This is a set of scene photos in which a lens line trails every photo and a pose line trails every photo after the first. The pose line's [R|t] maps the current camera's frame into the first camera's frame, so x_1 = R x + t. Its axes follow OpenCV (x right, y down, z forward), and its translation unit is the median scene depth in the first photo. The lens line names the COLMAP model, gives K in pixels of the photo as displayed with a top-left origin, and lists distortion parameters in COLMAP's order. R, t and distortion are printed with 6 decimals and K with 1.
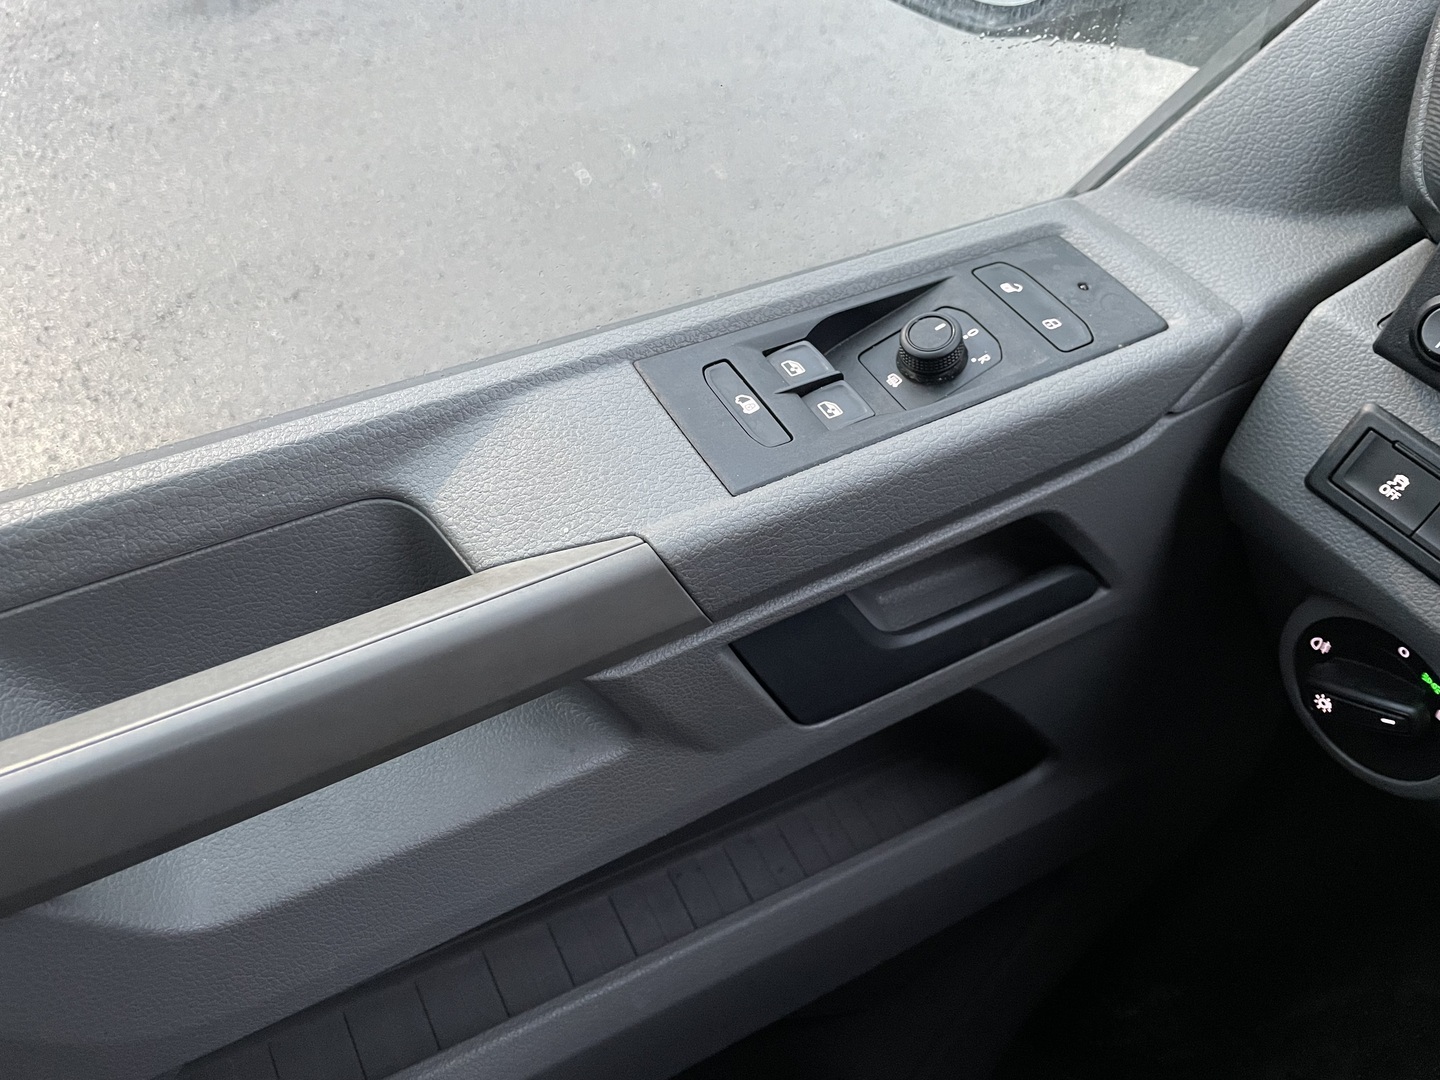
lens RADIAL K [[1107.2, 0, 723.0], [0, 1107.2, 526.6], [0, 0, 1]] dist [0.093730, -0.142294]
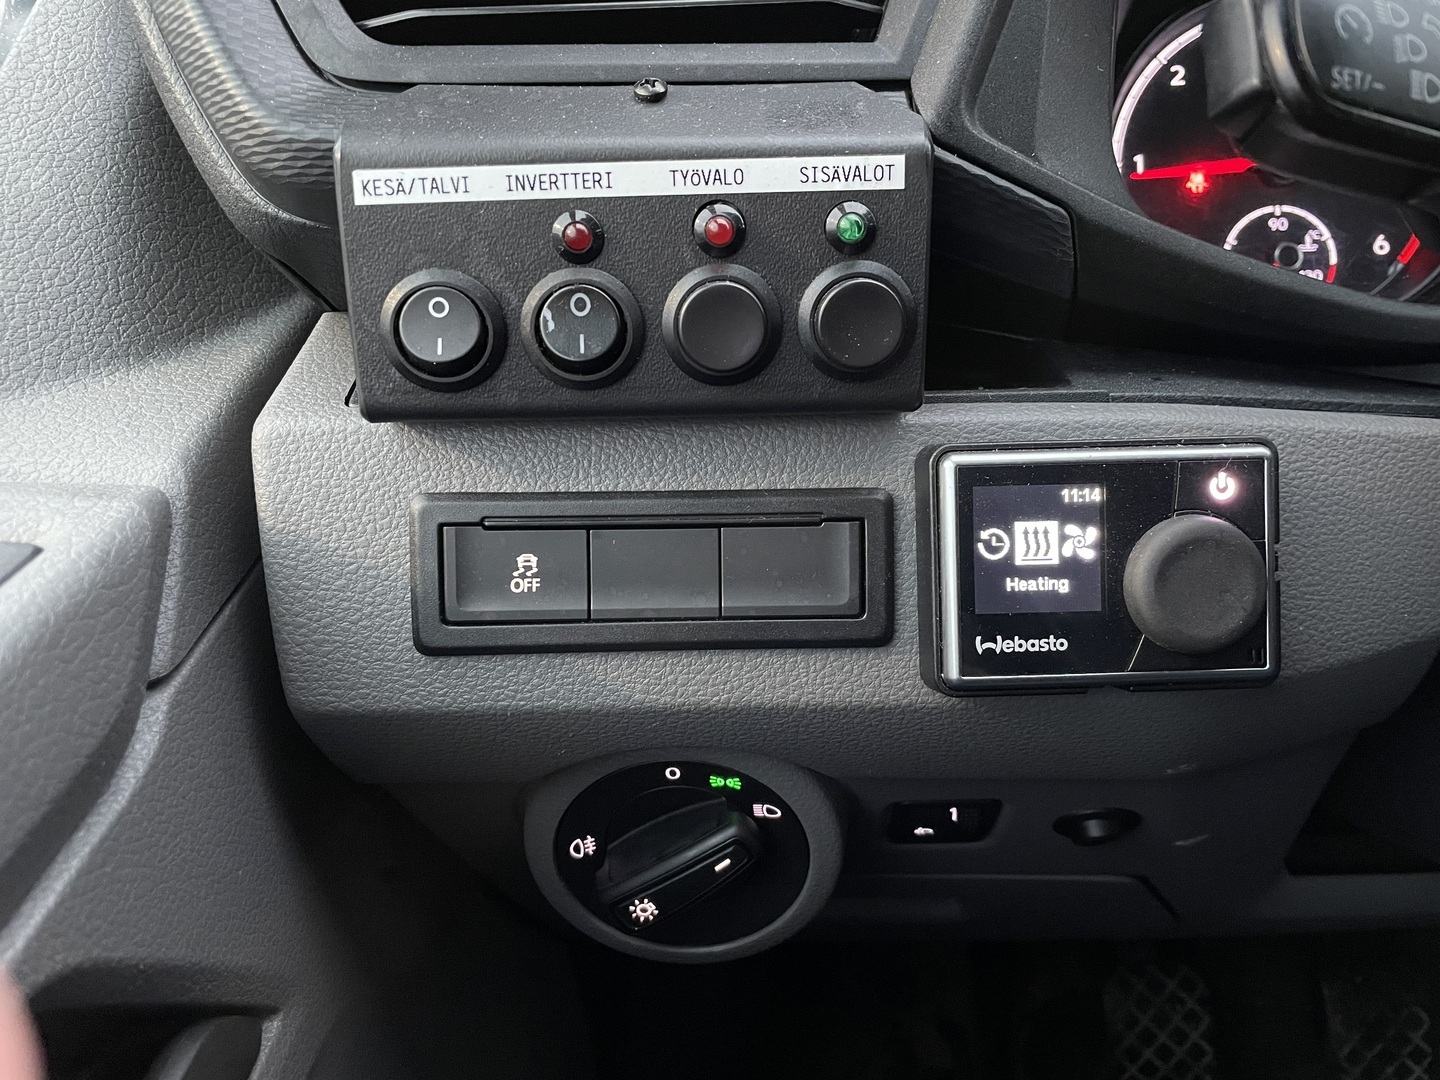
lens RADIAL K [[1107.2, 0, 723.0], [0, 1107.2, 526.6], [0, 0, 1]] dist [0.093730, -0.142294]
pose [[0.526473, -0.417416, 0.740669, 0.177964], [0.643496, 0.764998, -0.026274, 0.033191], [-0.555643, 0.490450, 0.671356, 0.459033]]
